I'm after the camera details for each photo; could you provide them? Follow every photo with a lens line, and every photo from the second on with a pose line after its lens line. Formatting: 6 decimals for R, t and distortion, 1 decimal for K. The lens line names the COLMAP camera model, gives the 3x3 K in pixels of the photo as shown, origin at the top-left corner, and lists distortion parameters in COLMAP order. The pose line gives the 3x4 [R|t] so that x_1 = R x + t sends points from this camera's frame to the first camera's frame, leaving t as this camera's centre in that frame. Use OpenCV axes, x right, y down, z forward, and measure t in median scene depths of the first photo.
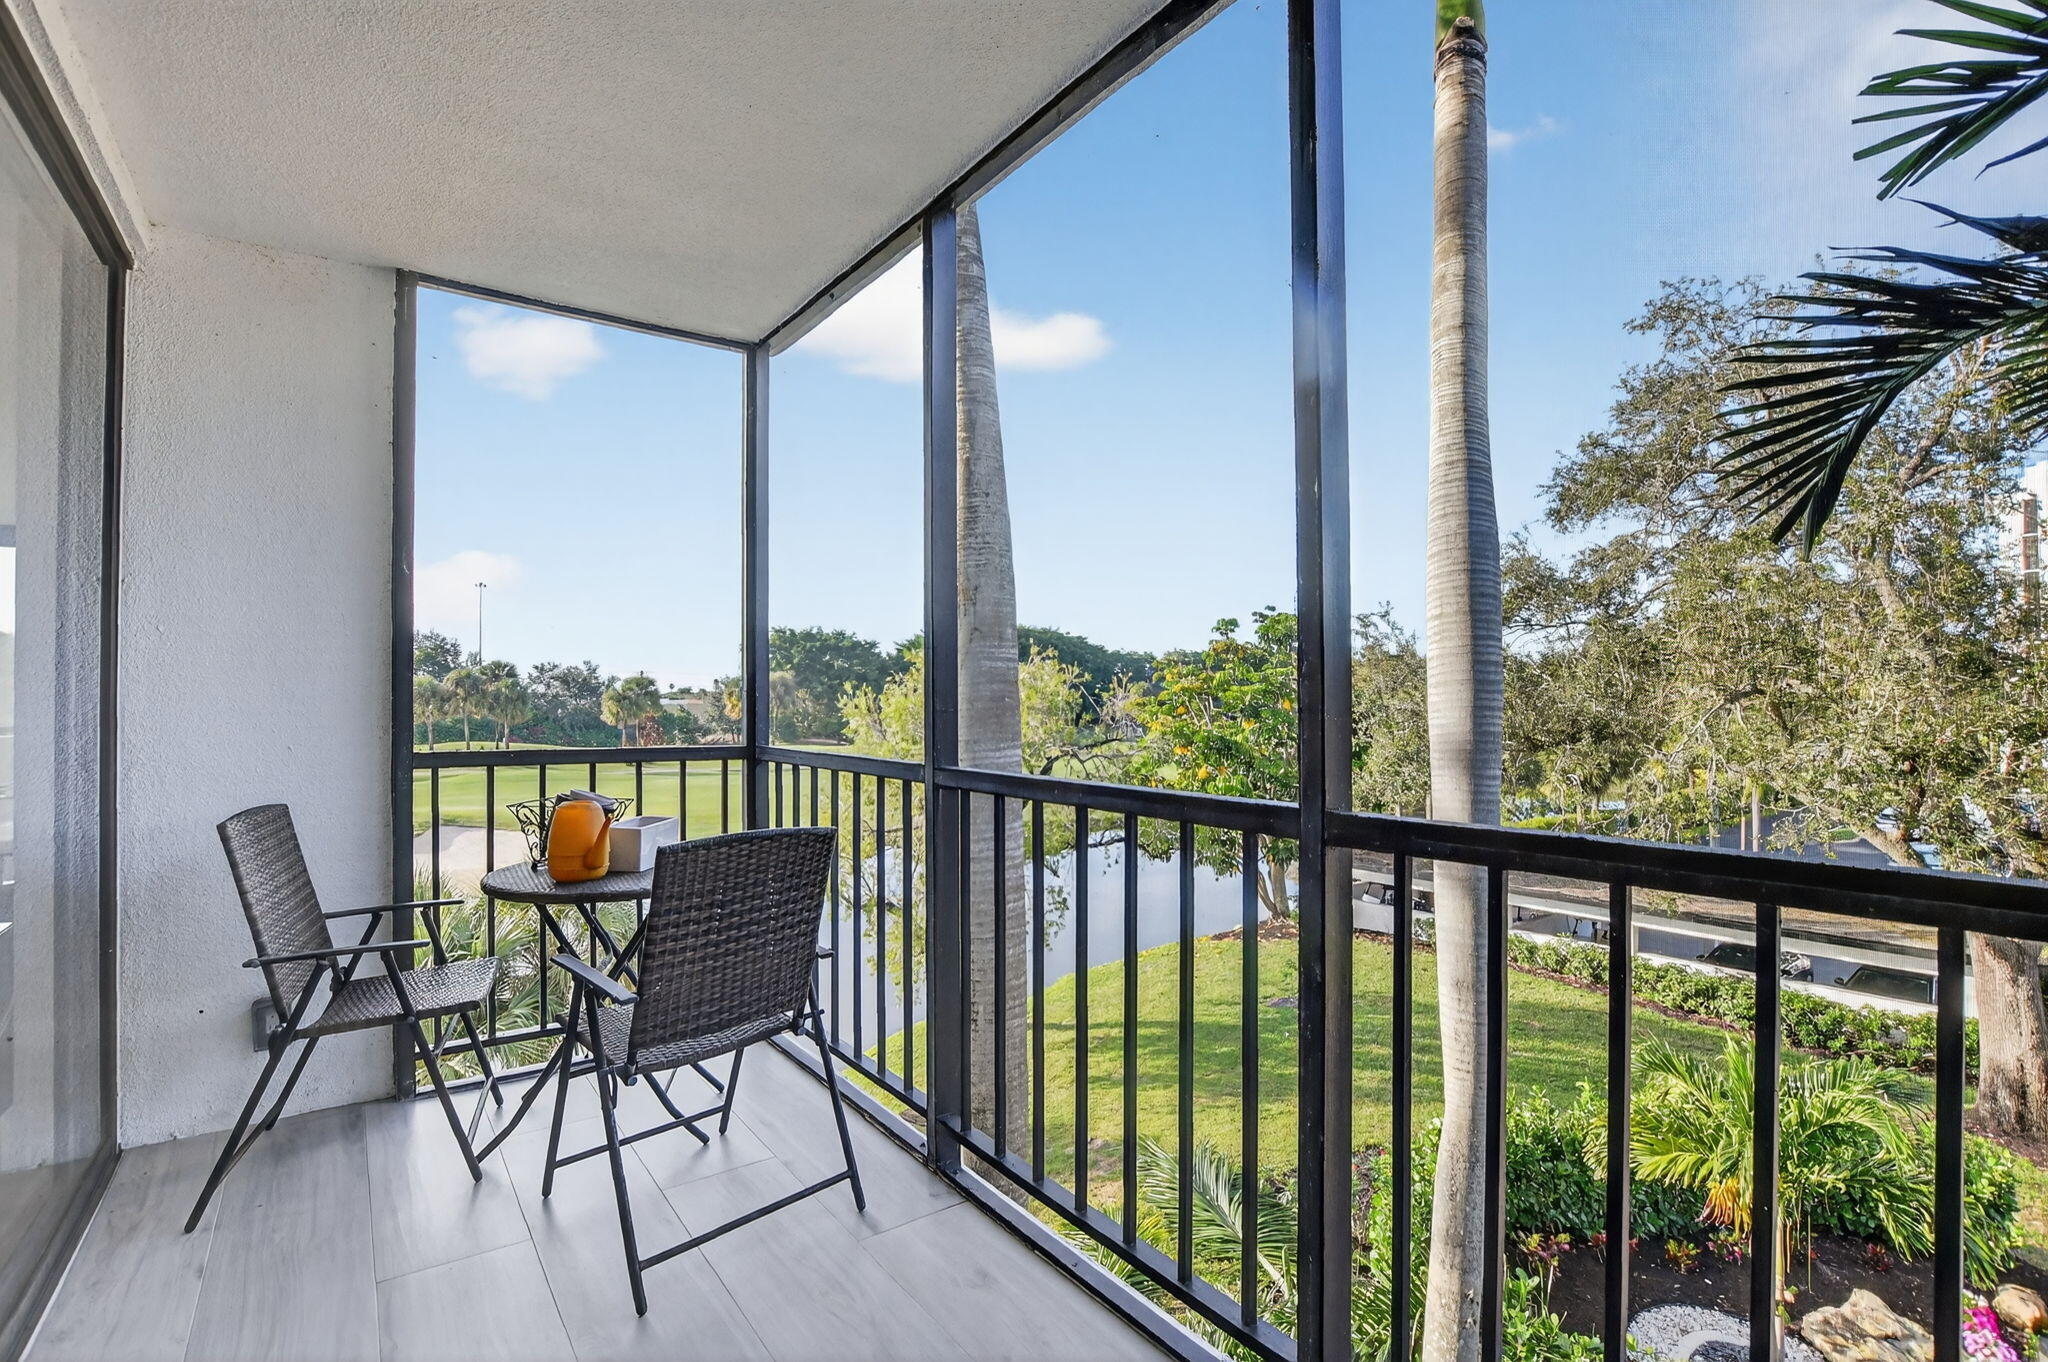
lens RADIAL K [[934.6, 0, 1009.5], [0, 934.6, 686.6], [0, 0, 1]] dist [-0.032034, 0.005235]
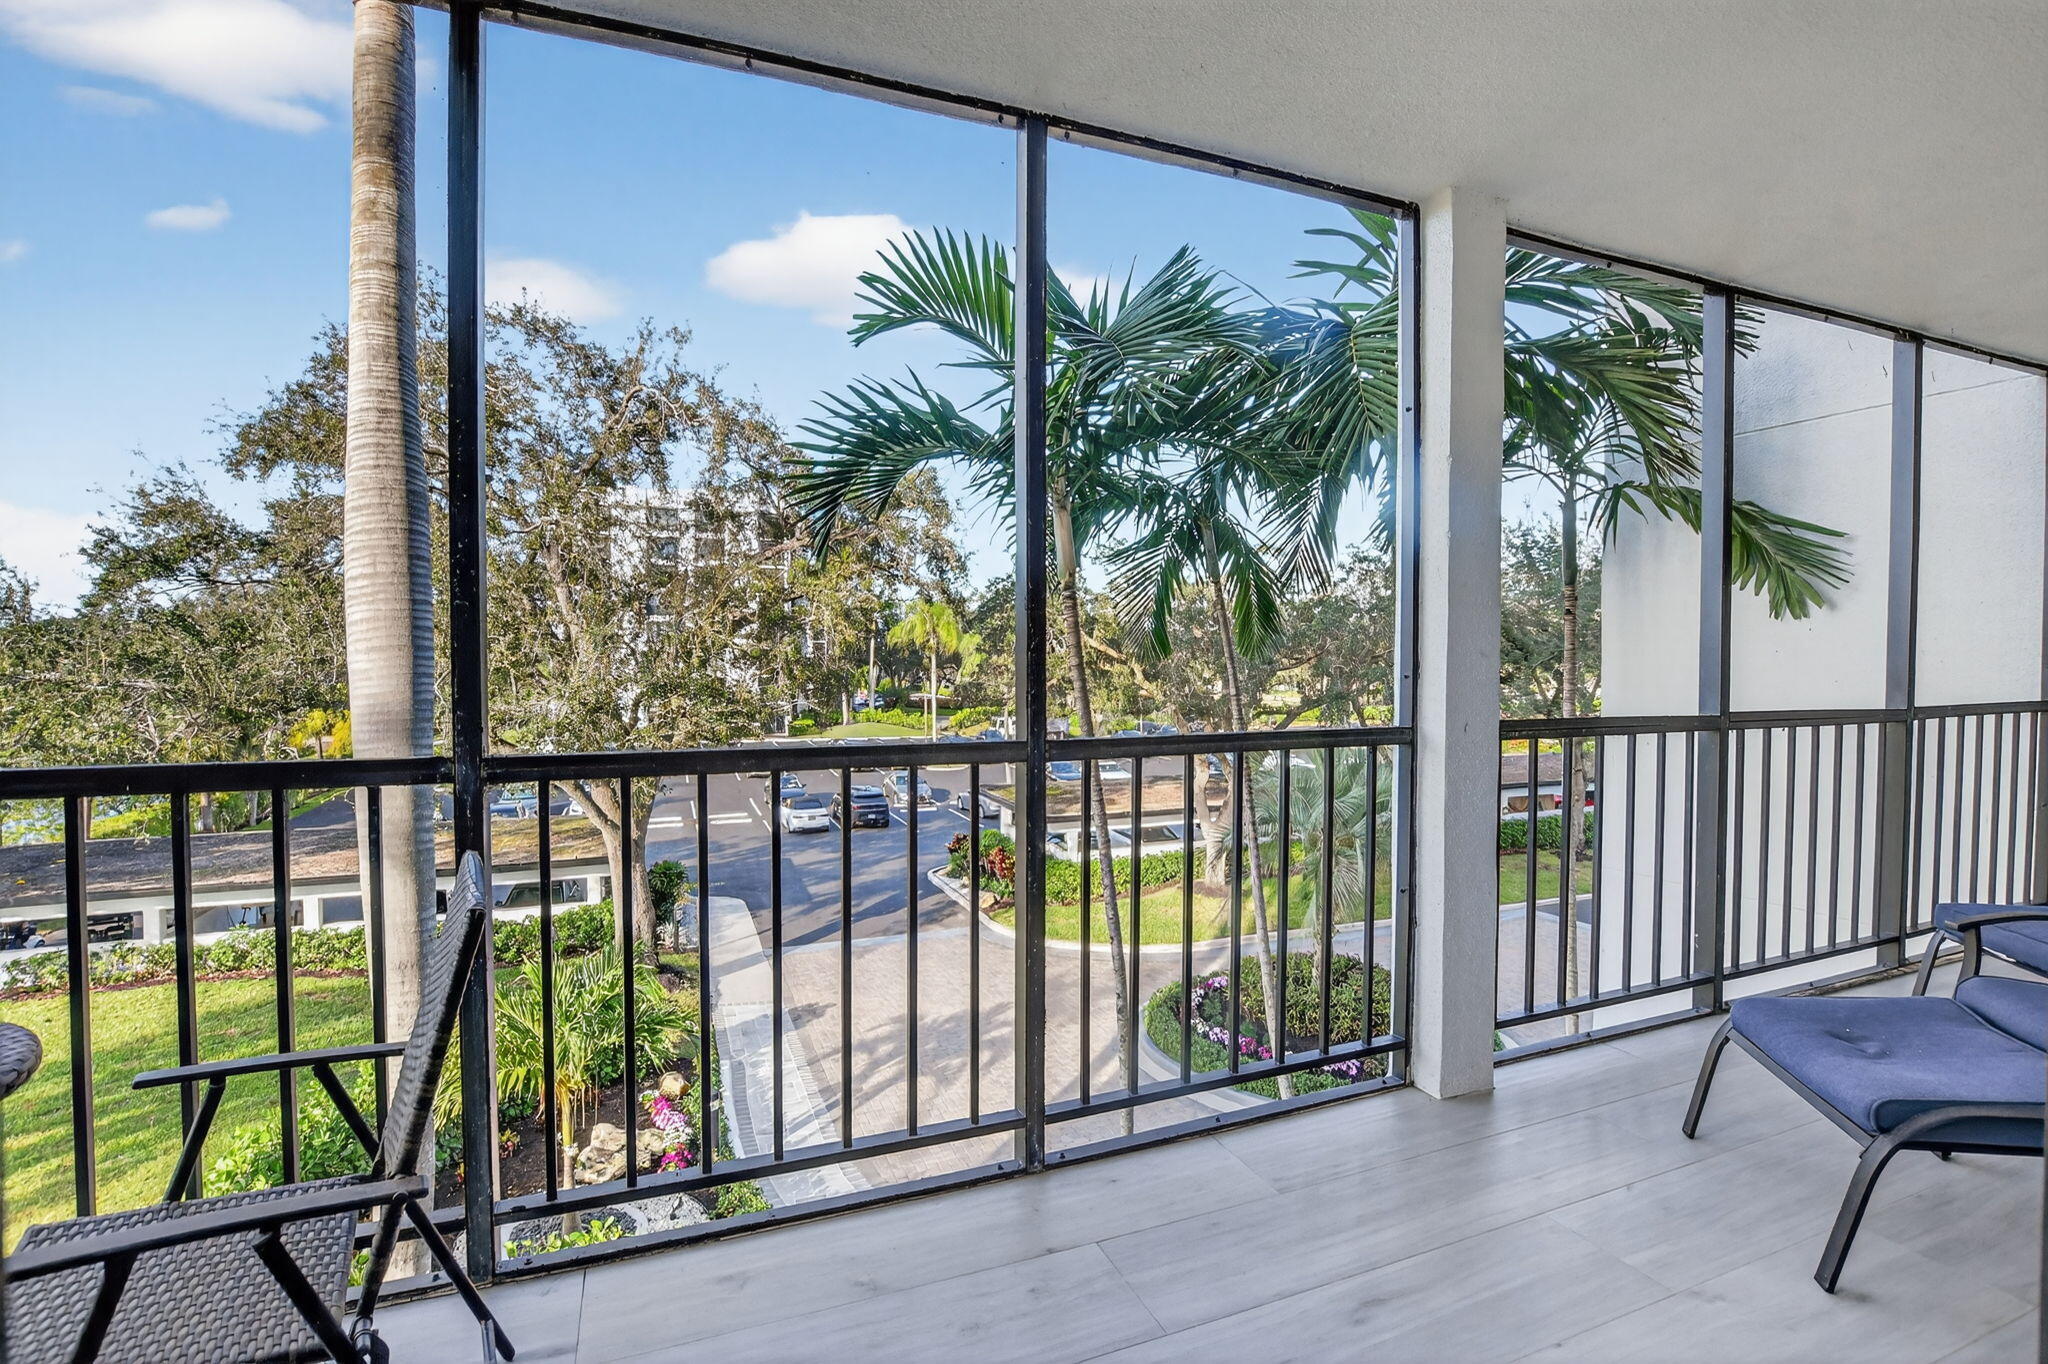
lens RADIAL K [[934.6, 0, 1025.9], [0, 934.6, 679.7], [0, 0, 1]] dist [-0.032034, 0.005235]
pose [[0.240056, -0.017073, 0.970609, -0.159553], [-0.011061, 0.999732, 0.020321, 0.000950], [-0.970696, -0.015614, 0.239803, 0.092151]]
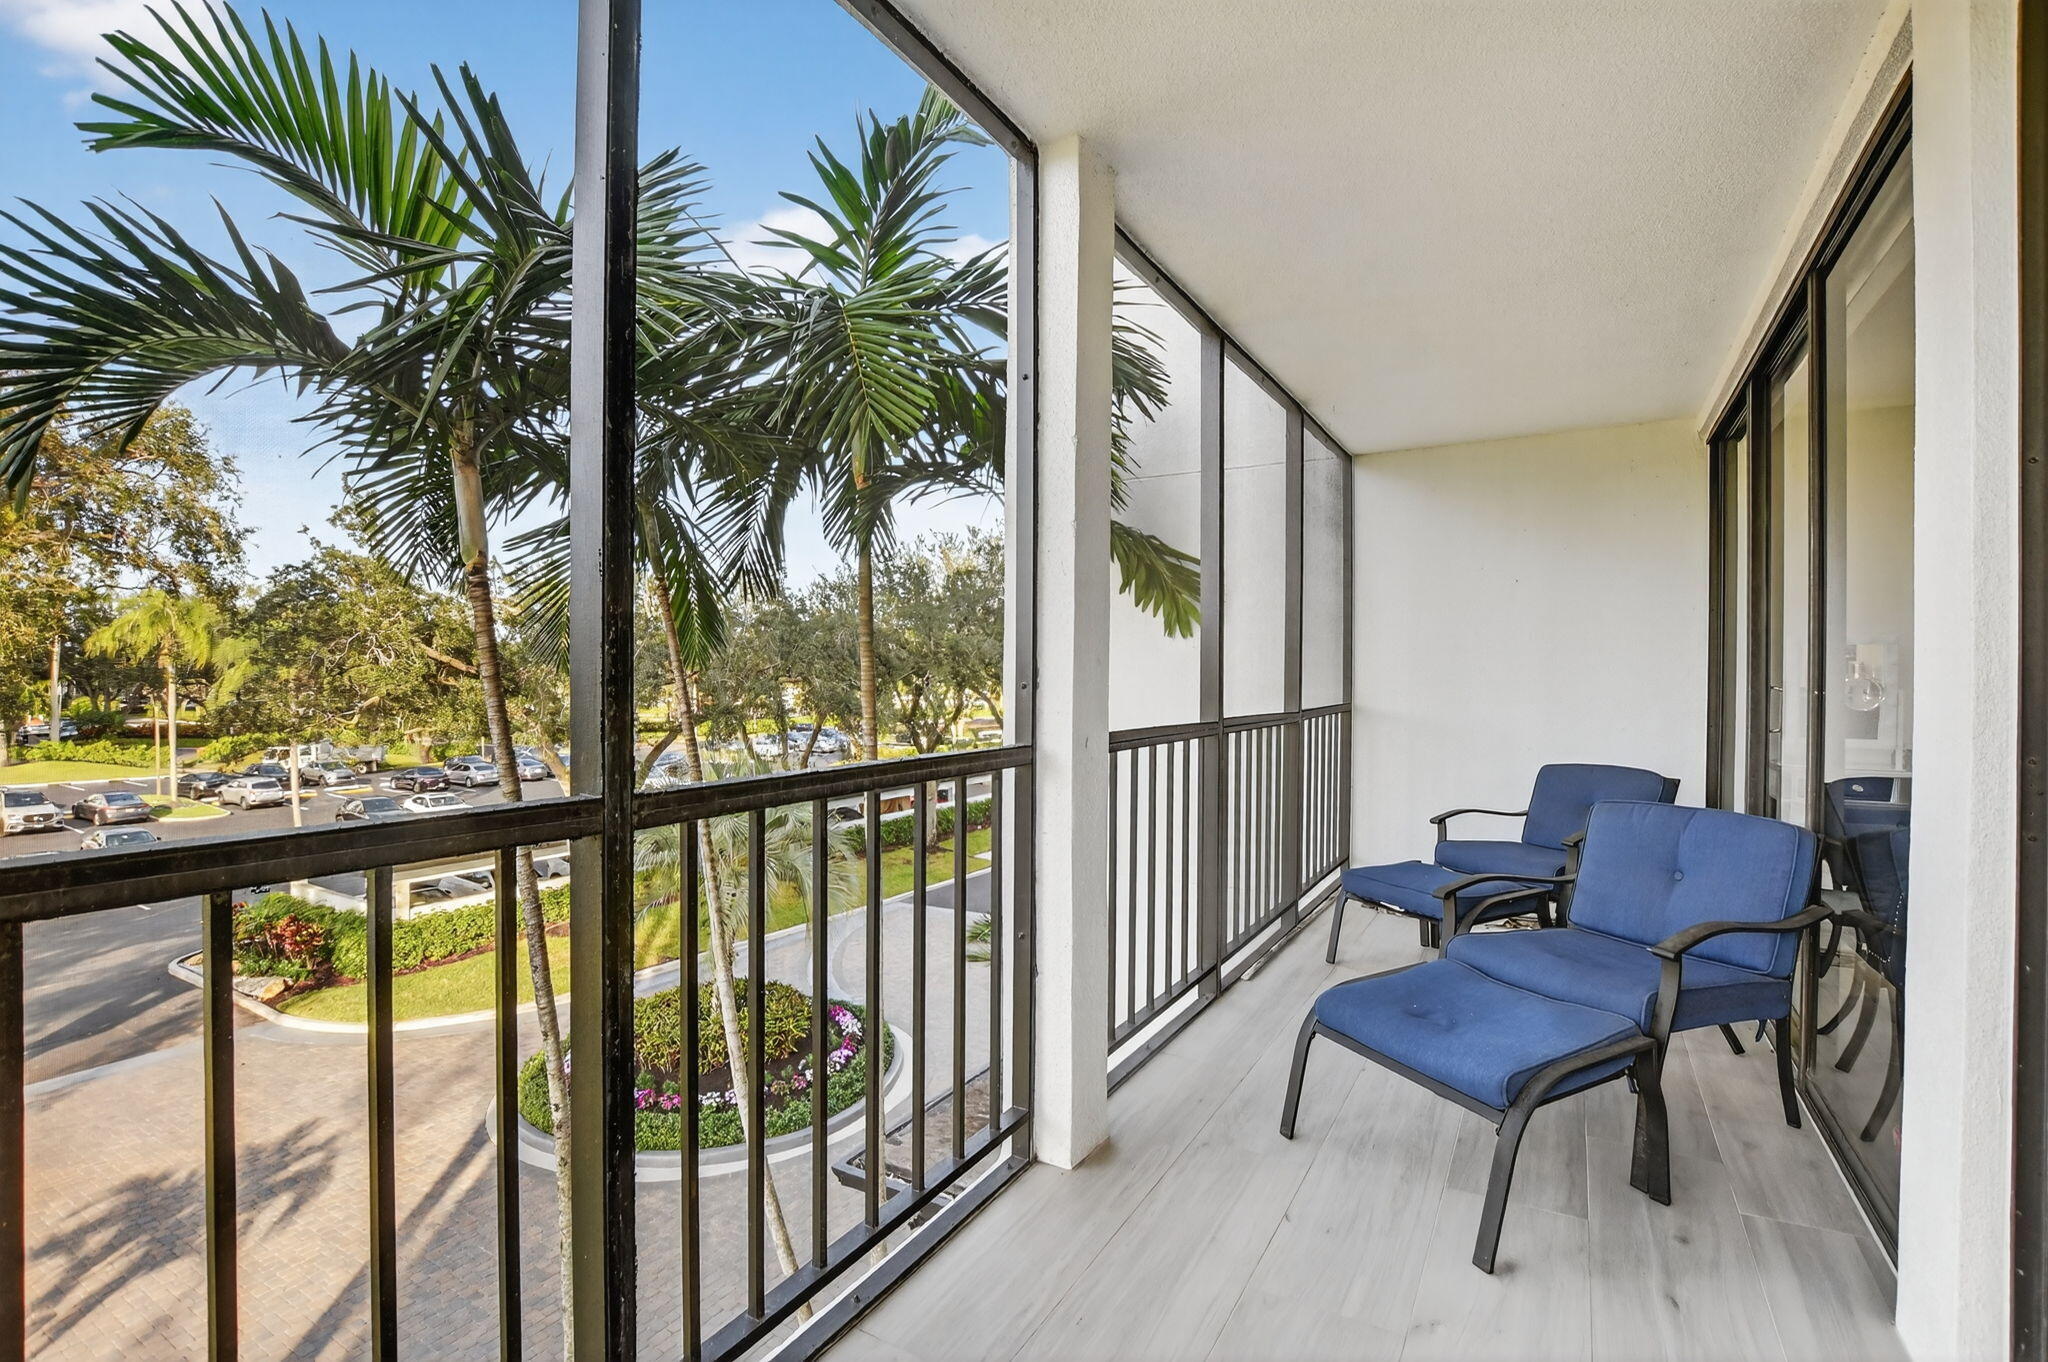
lens RADIAL K [[934.6, 0, 1022.3], [0, 934.6, 678.5], [0, 0, 1]] dist [-0.032034, 0.005235]
pose [[-0.401970, -0.000414, 0.915653, -0.088427], [-0.011099, 0.999929, -0.004421, 0.003252], [-0.915586, -0.011939, -0.401946, 0.140825]]
